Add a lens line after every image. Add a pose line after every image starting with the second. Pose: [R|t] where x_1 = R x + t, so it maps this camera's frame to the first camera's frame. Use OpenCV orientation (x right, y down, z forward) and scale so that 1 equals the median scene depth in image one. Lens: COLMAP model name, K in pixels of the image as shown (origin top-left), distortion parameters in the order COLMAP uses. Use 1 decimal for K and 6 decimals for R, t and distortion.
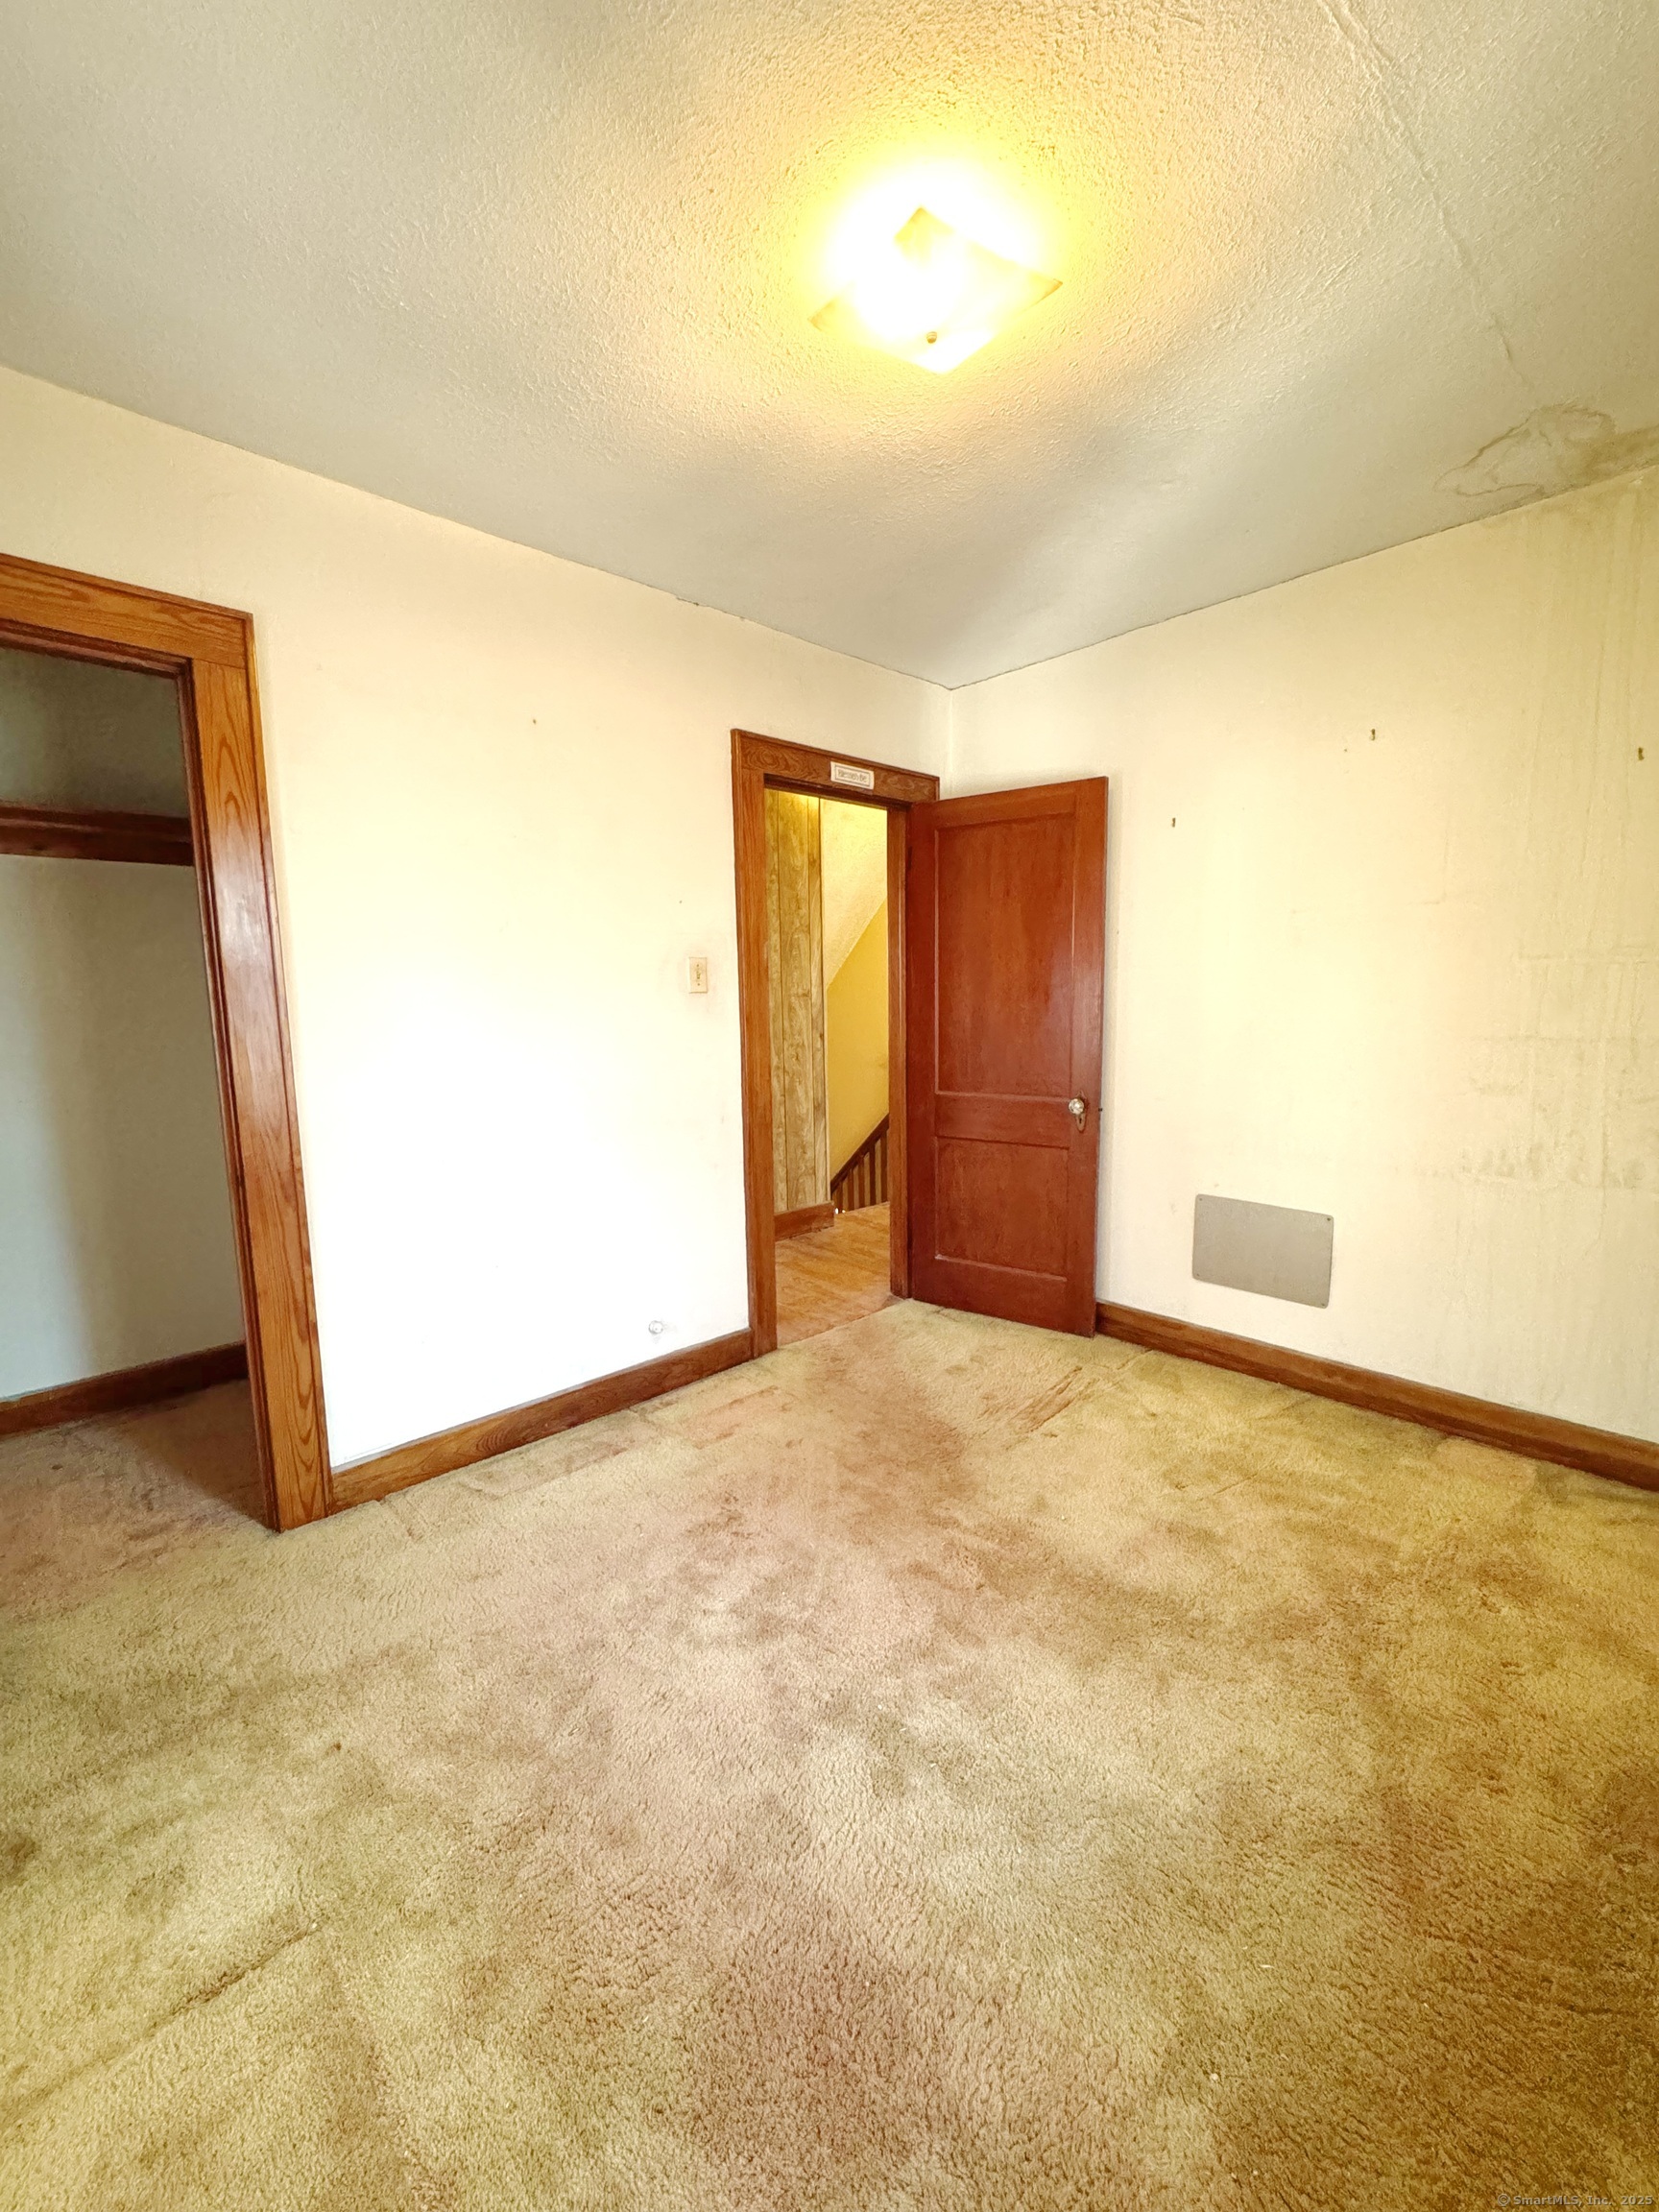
lens RADIAL K [[880.9, 0, 828.3], [0, 880.9, 1100.9], [0, 0, 1]] dist [0.000294, 0.000713]
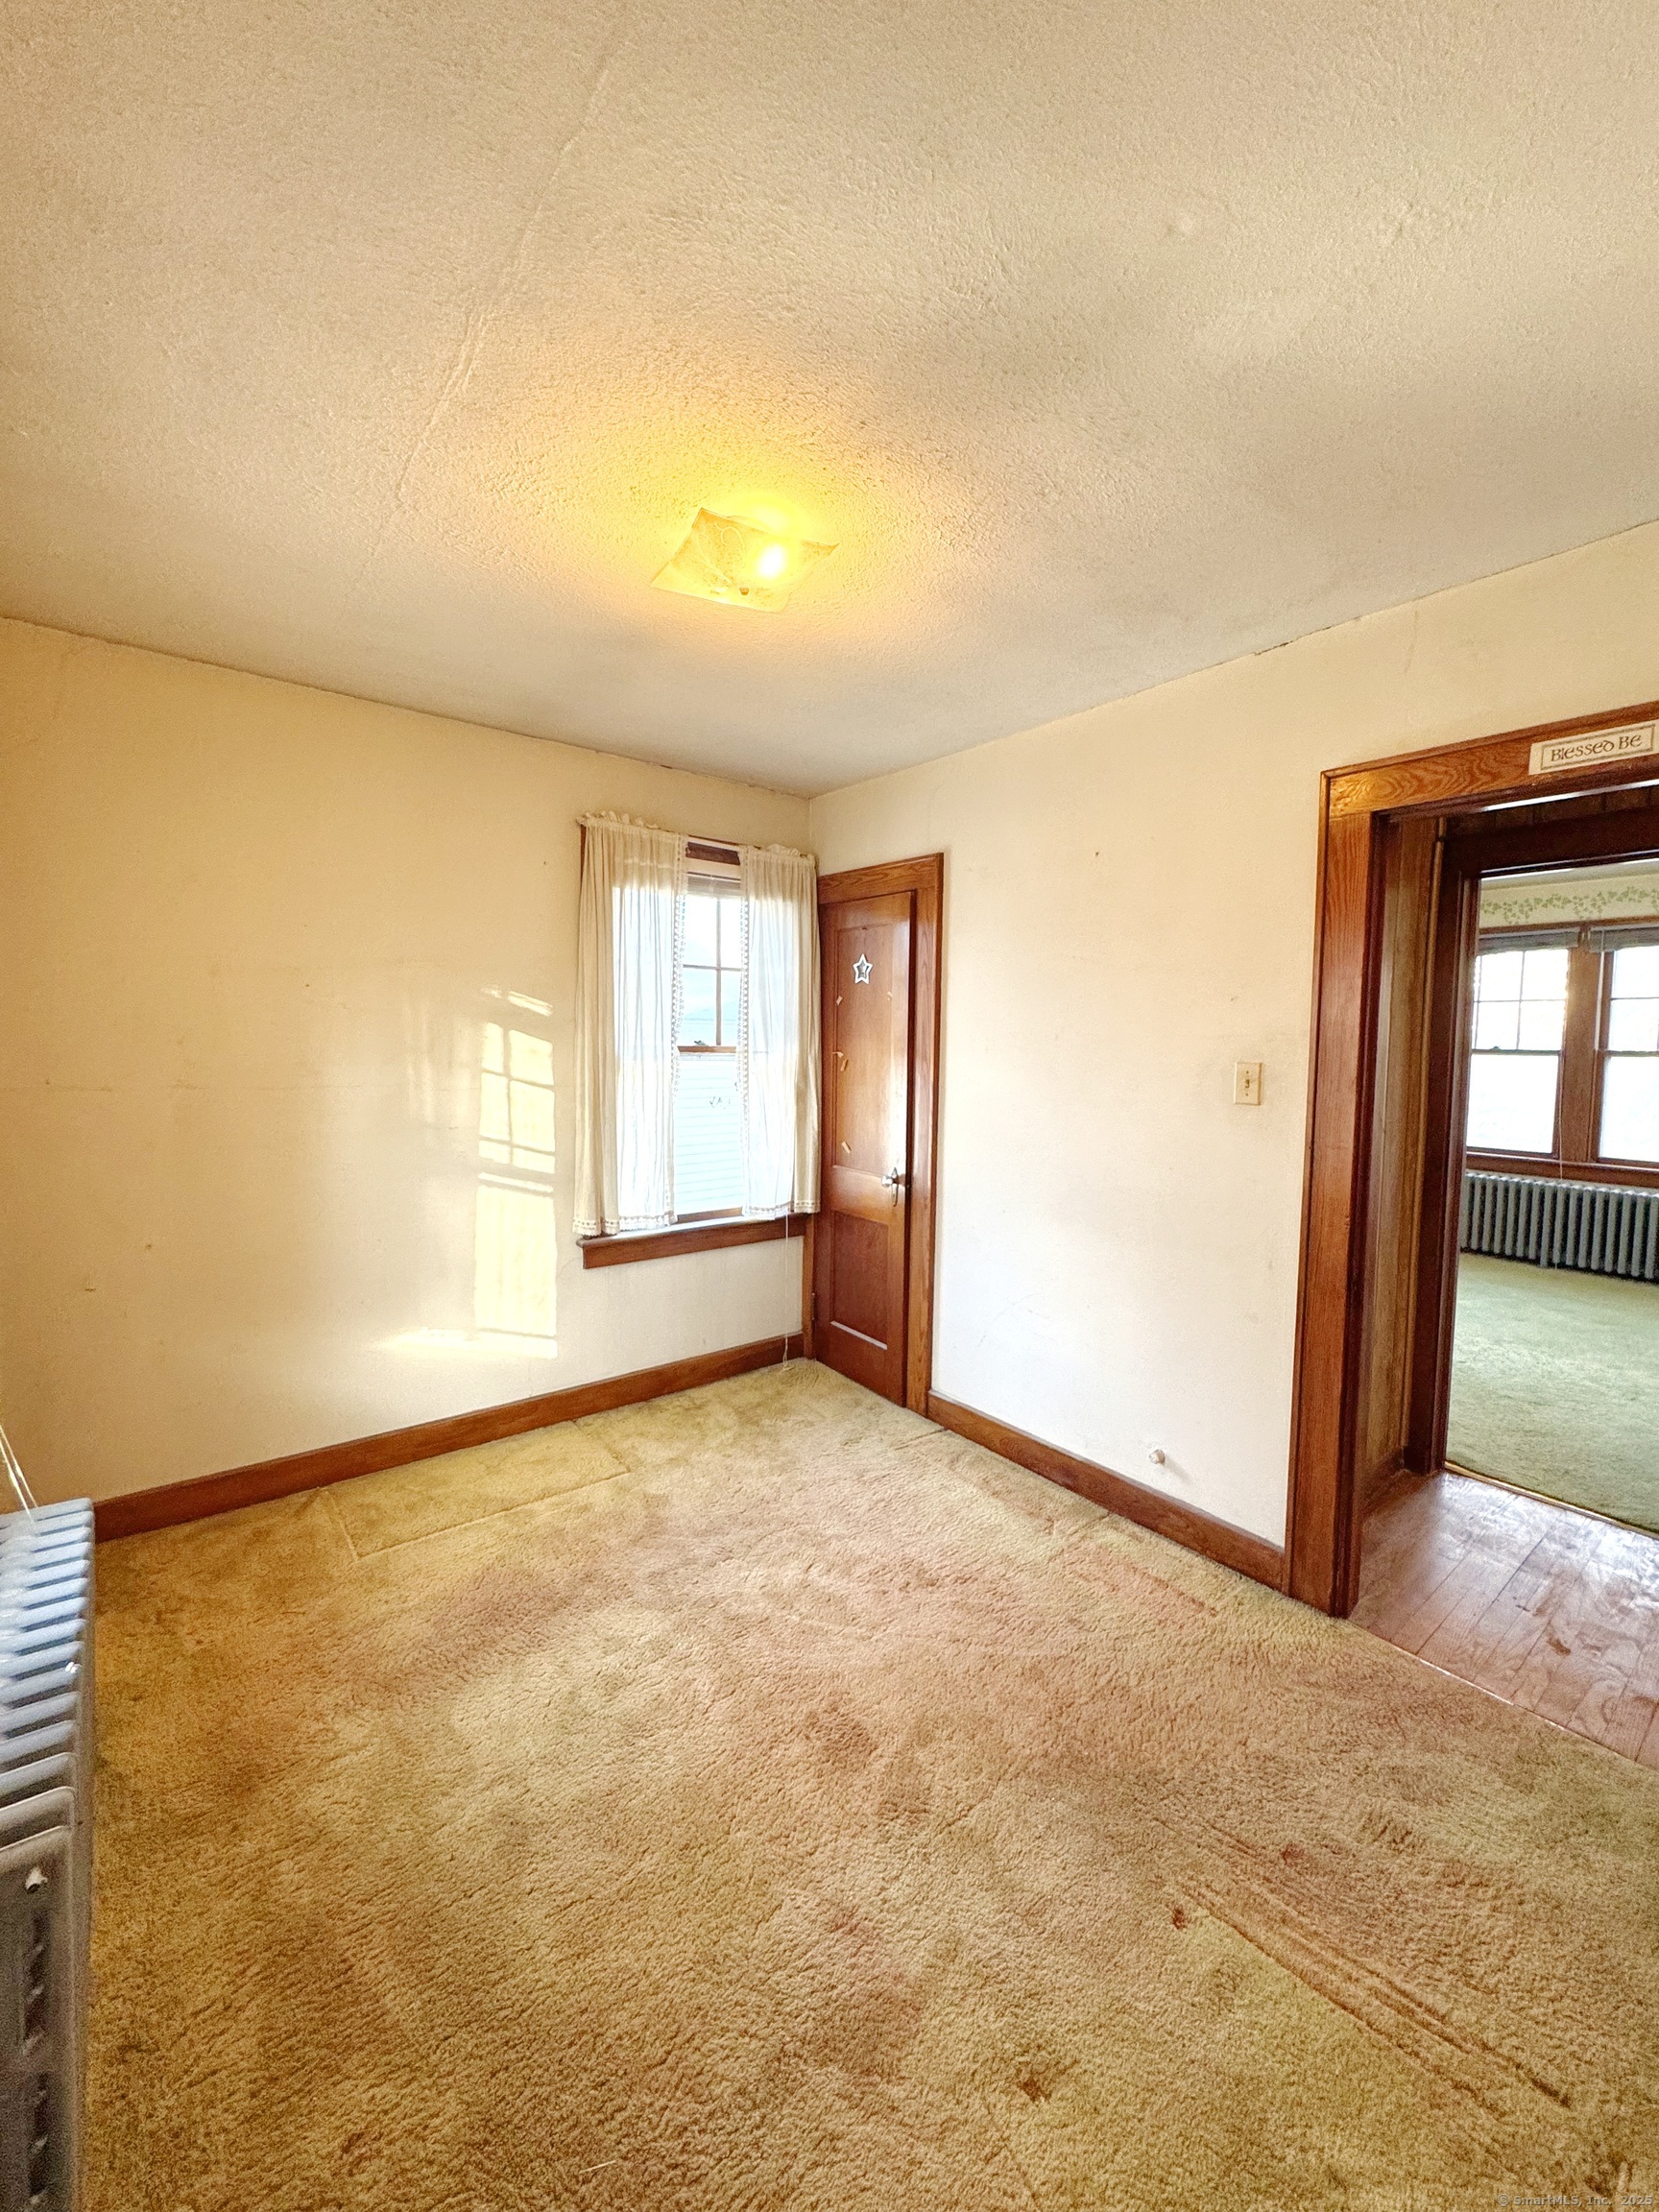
lens RADIAL K [[880.9, 0, 834.8], [0, 880.9, 1103.5], [0, 0, 1]] dist [0.000294, 0.000713]
pose [[-0.068019, 0.090264, -0.993592, 0.883509], [-0.134156, 0.986027, 0.098761, -0.192175], [0.988623, 0.140014, -0.054959, 0.819353]]
